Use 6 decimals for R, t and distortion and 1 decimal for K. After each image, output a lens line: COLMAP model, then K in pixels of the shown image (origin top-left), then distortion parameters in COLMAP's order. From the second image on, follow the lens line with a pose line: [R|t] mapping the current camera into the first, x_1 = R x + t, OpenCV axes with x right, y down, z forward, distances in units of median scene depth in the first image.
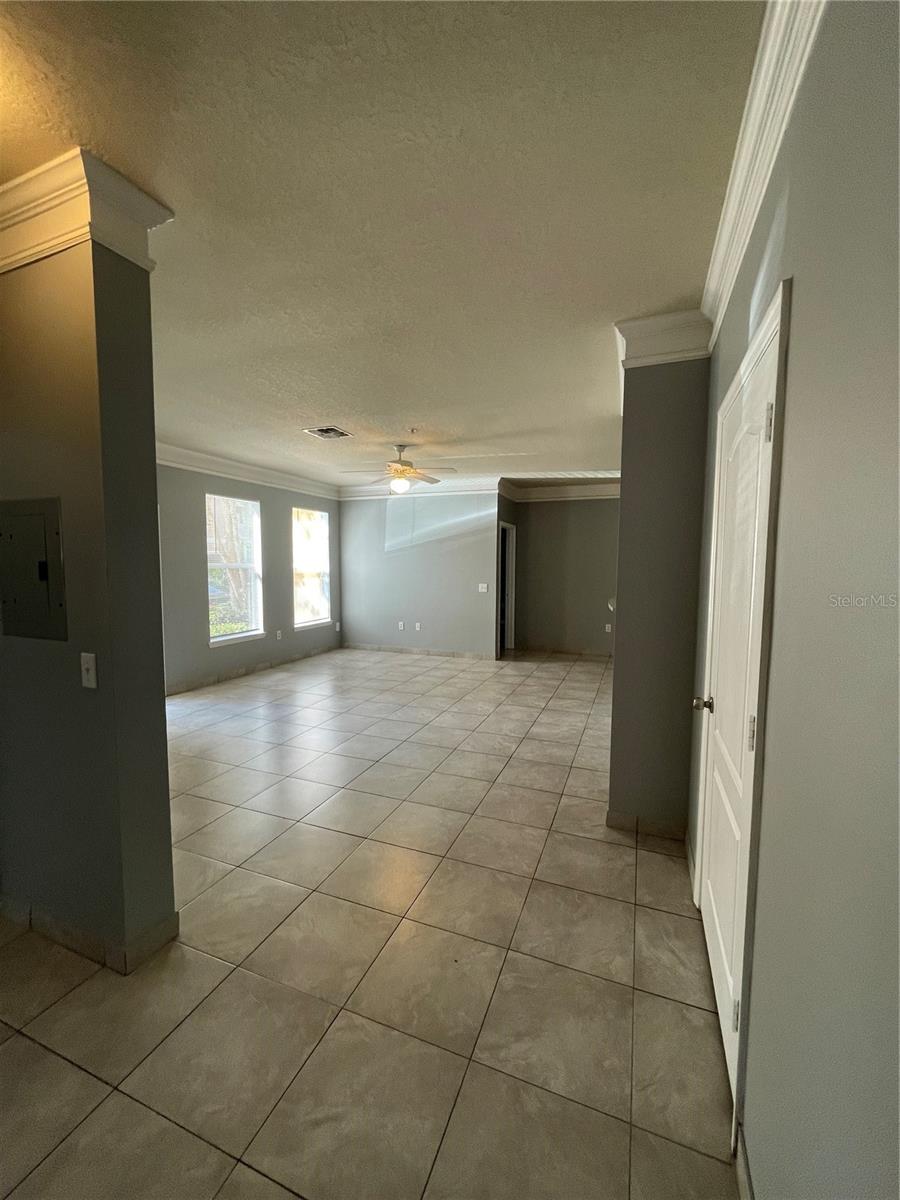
lens RADIAL K [[488.1, 0, 450.2], [0, 488.1, 599.3], [0, 0, 1]] dist [-0.003019, -0.000551]
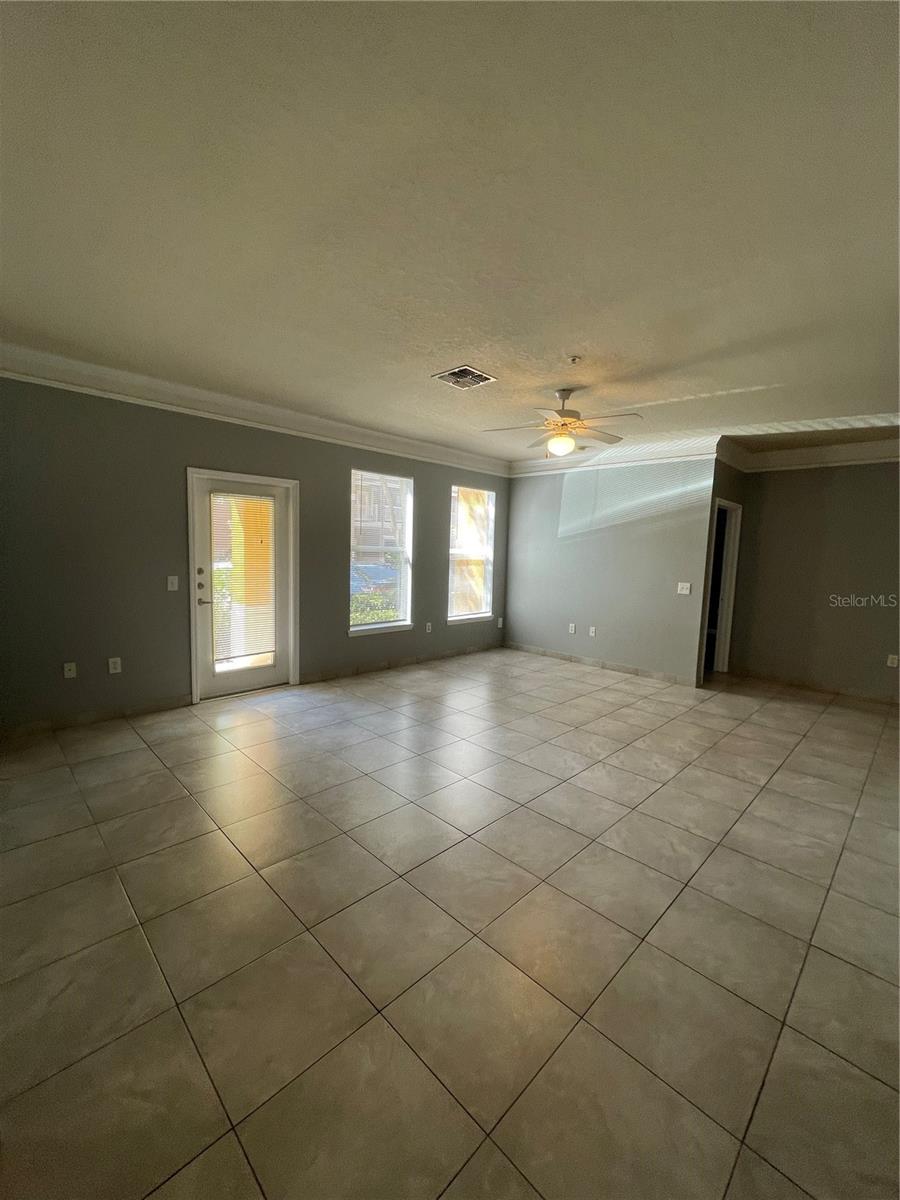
lens RADIAL K [[488.1, 0, 450.2], [0, 488.1, 599.3], [0, 0, 1]] dist [-0.003019, -0.000551]
pose [[0.915391, 0.066547, -0.397027, 0.042053], [-0.058670, 0.997765, 0.031969, -0.011036], [0.398268, -0.005970, 0.917250, 0.200237]]
